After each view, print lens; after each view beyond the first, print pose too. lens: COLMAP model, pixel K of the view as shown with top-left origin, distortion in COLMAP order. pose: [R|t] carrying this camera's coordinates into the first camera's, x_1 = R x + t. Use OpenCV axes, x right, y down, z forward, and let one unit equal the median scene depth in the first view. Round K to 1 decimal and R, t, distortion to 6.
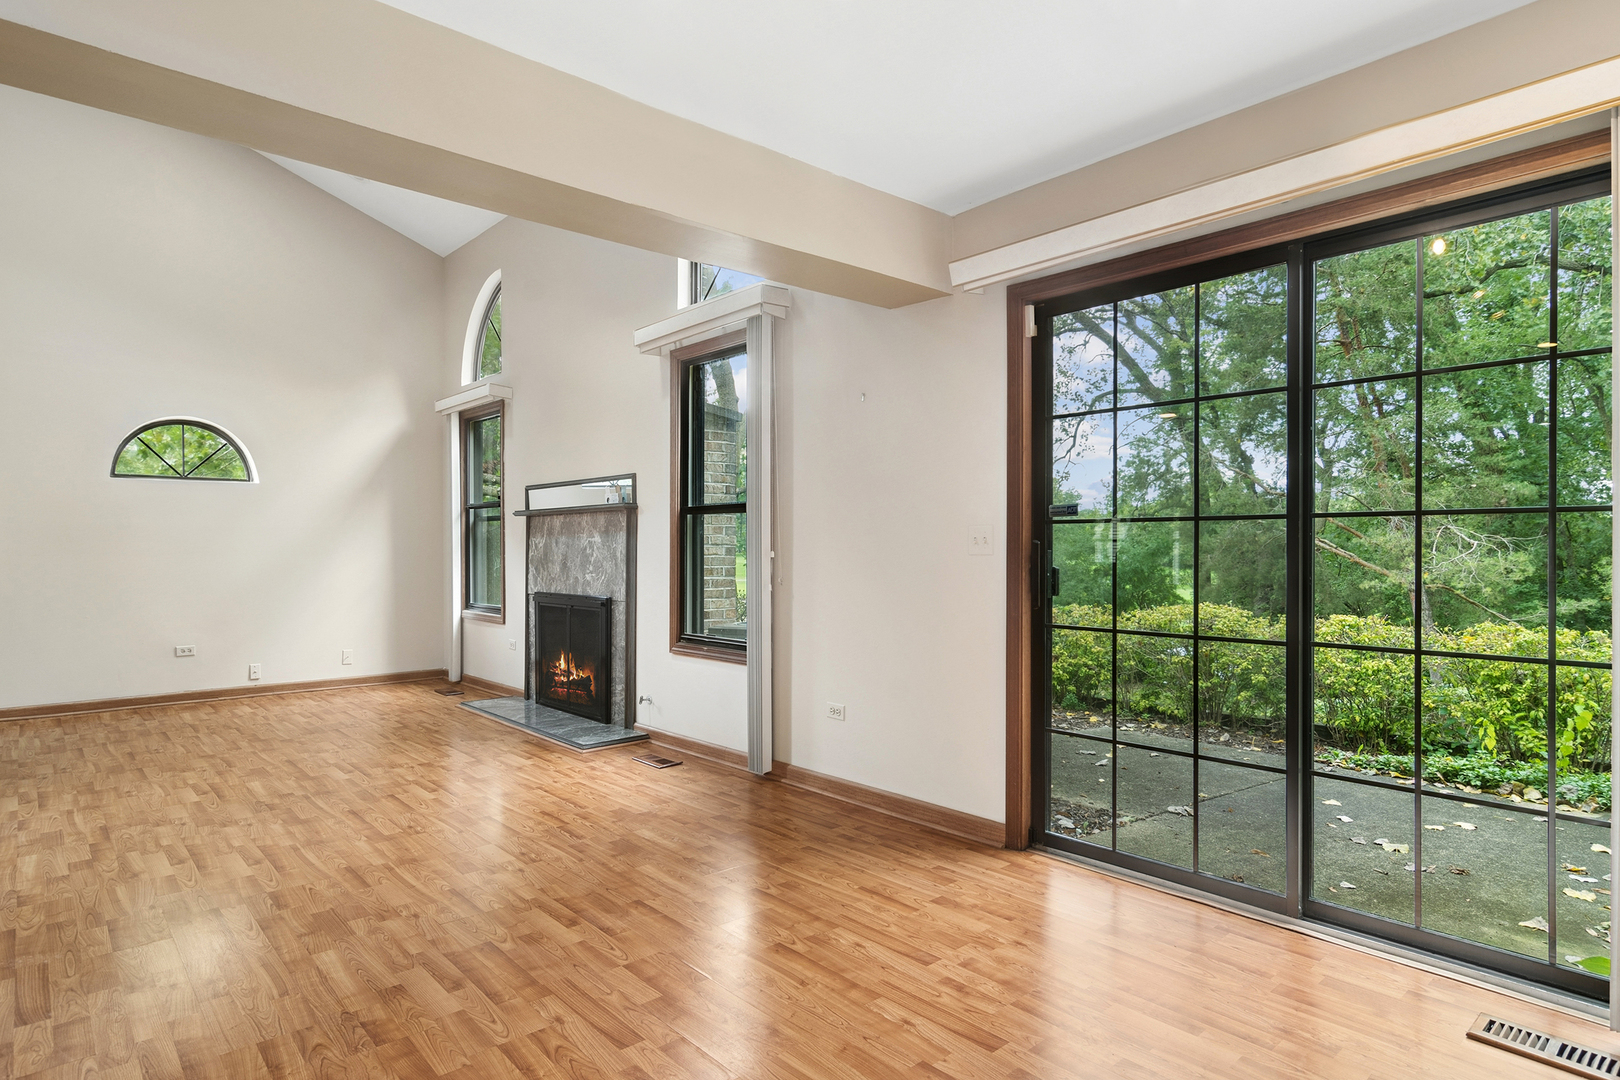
lens RADIAL K [[855.8, 0, 789.8], [0, 855.8, 541.9], [0, 0, 1]] dist [-0.000151, 0.000294]
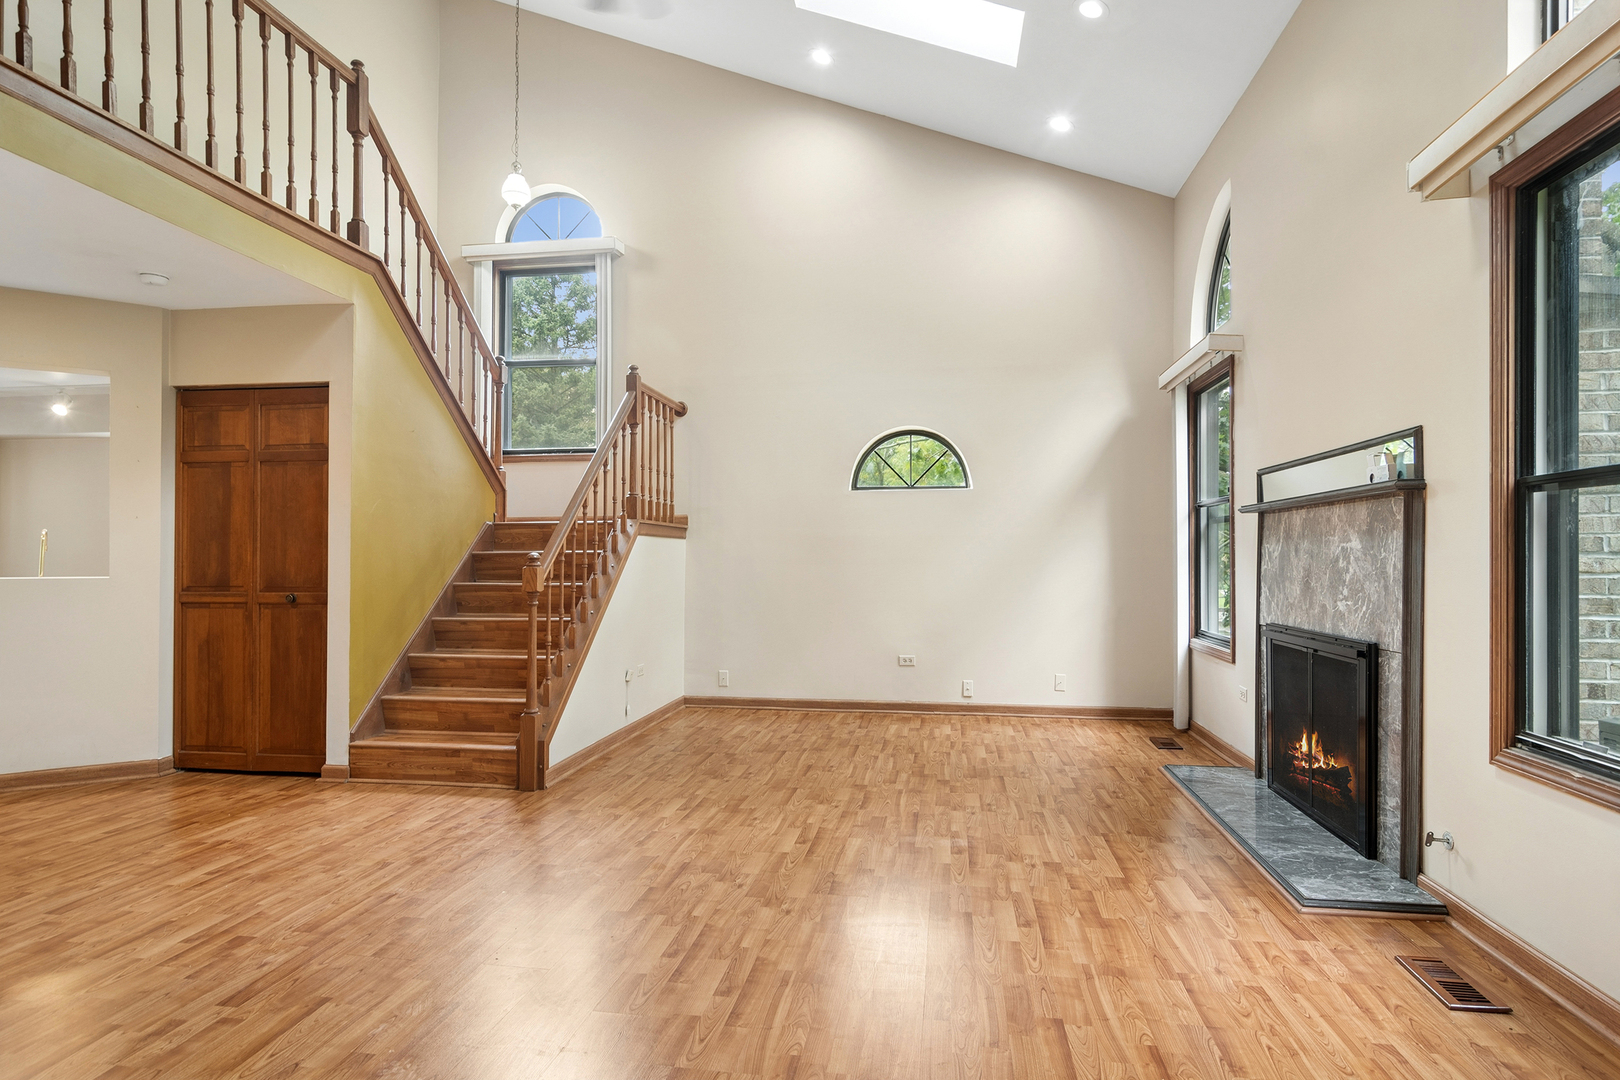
lens RADIAL K [[880.8, 0, 808.8], [0, 880.8, 549.6], [0, 0, 1]] dist [0.001936, 0.001619]
pose [[0.654738, -0.004064, -0.755845, -0.007720], [0.002013, 0.999991, -0.003633, 0.002344], [0.755853, 0.000857, 0.654741, 0.348957]]
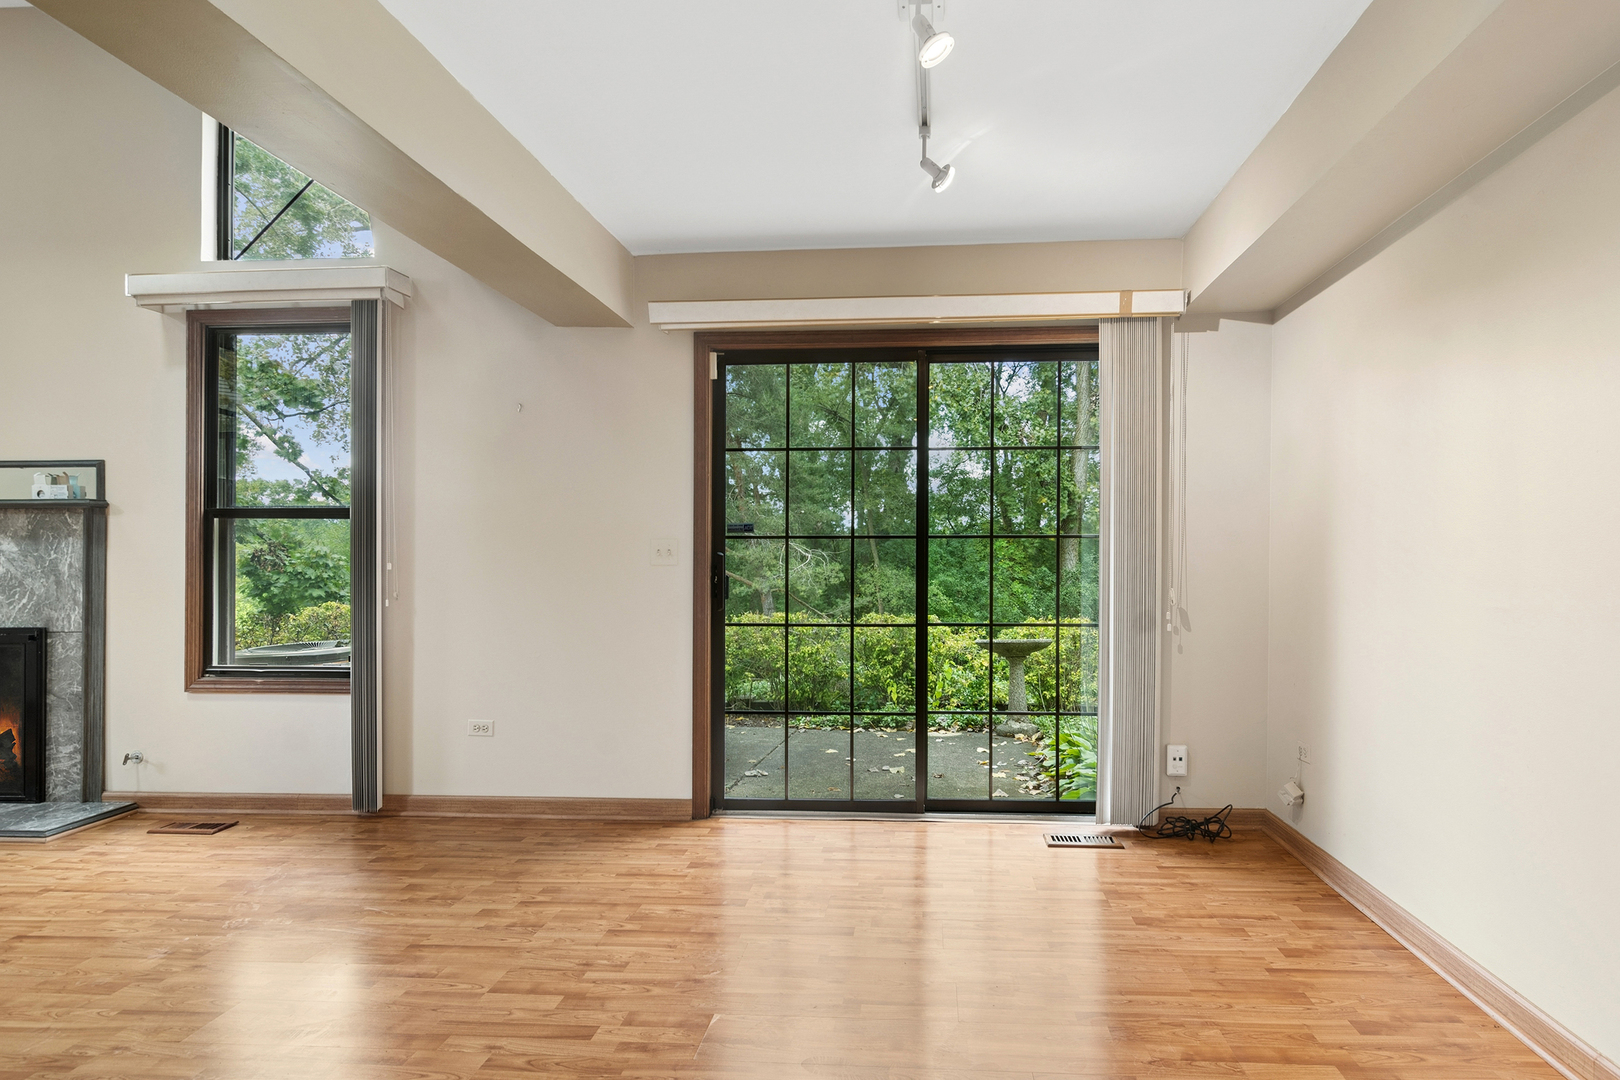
lens RADIAL K [[880.8, 0, 808.8], [0, 880.8, 549.6], [0, 0, 1]] dist [0.001936, 0.001619]
pose [[0.740786, 0.007540, 0.671699, -0.263108], [-0.004197, 0.999969, -0.006597, 0.000907], [-0.671729, 0.002068, 0.740795, 0.009185]]
